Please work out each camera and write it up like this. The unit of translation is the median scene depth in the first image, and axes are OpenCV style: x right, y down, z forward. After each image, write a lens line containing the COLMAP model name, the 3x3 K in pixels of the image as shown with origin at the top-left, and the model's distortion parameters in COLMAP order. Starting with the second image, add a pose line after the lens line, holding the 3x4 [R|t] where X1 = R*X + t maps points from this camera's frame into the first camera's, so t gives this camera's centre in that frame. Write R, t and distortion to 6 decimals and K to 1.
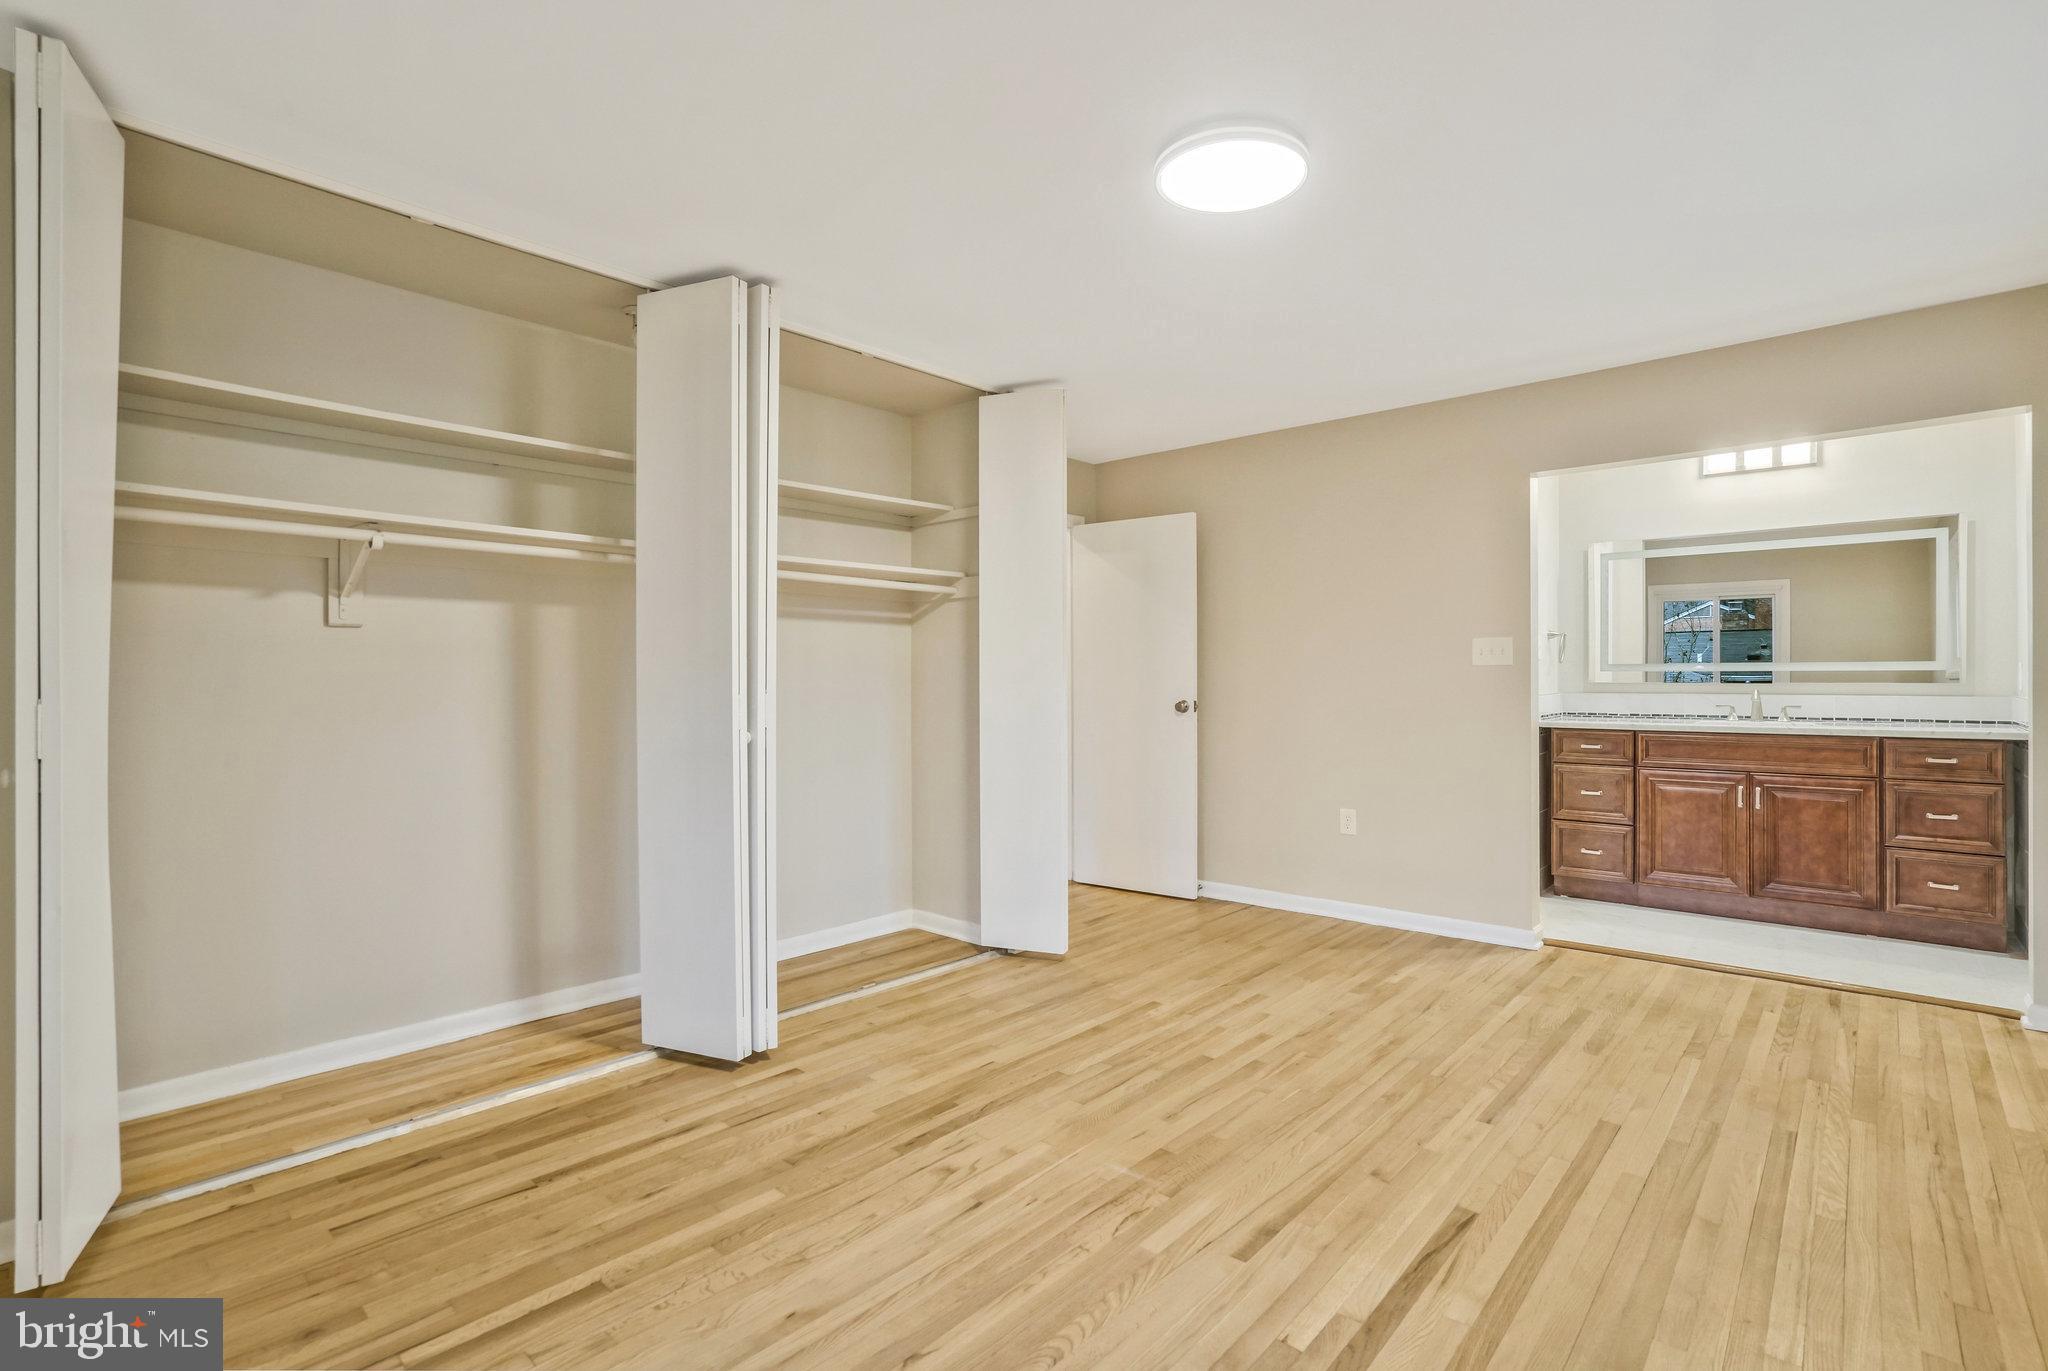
lens RADIAL K [[964.6, 0, 1024.6], [0, 964.6, 685.6], [0, 0, 1]] dist [-0.046581, 0.011858]
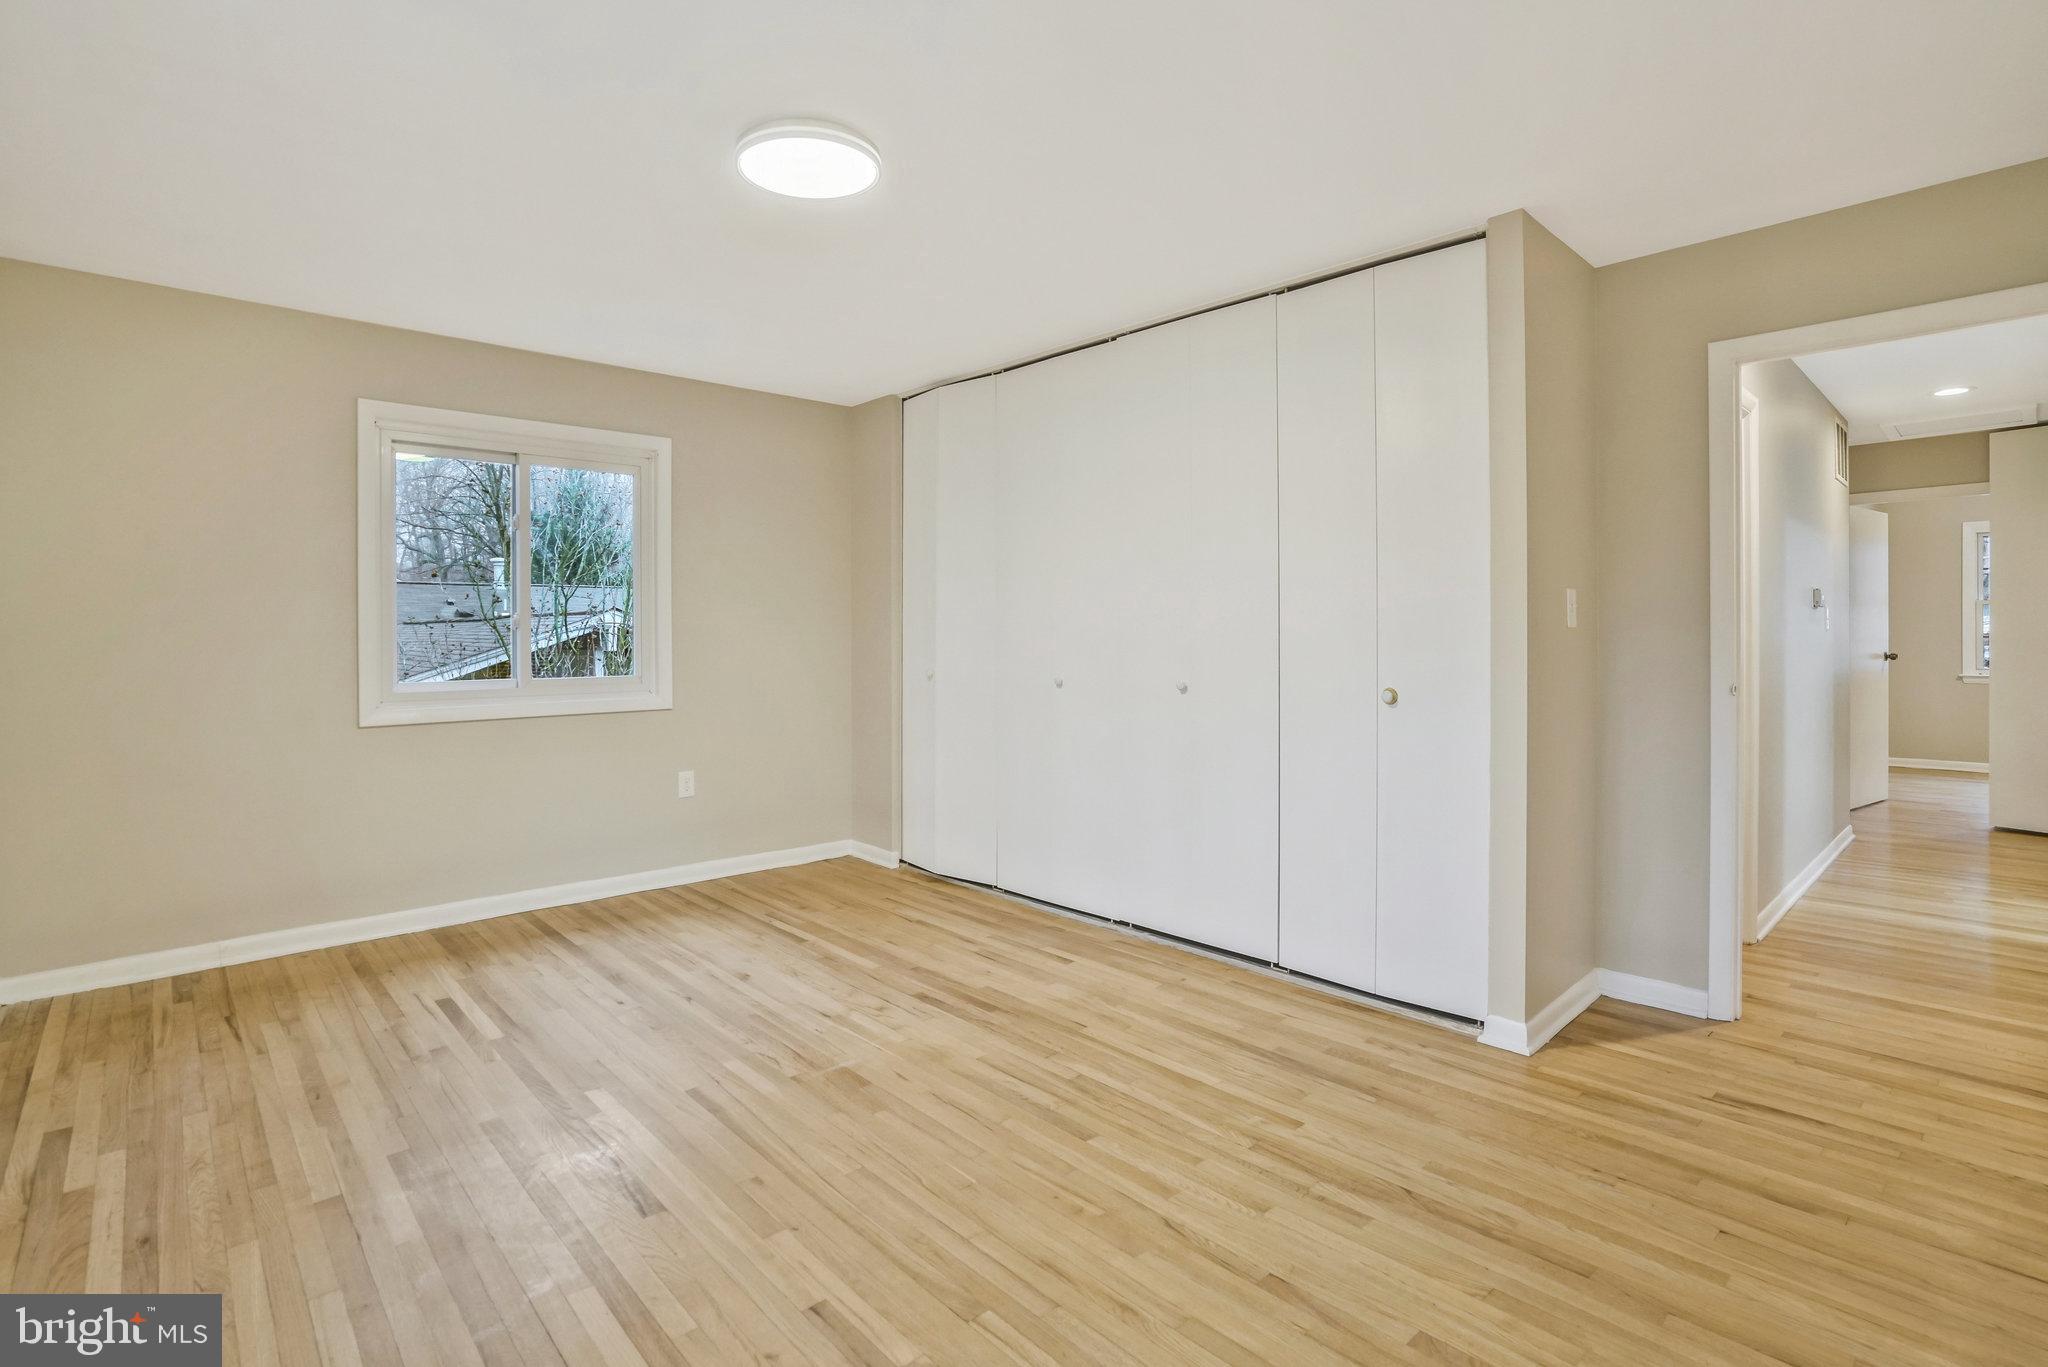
lens RADIAL K [[964.6, 0, 1024.5], [0, 964.6, 667.7], [0, 0, 1]] dist [-0.046581, 0.011858]
pose [[-0.096299, 0.035002, -0.994737, 0.996669], [0.006171, 0.999383, 0.034568, -0.021333], [0.995333, -0.002810, -0.096455, 1.067453]]
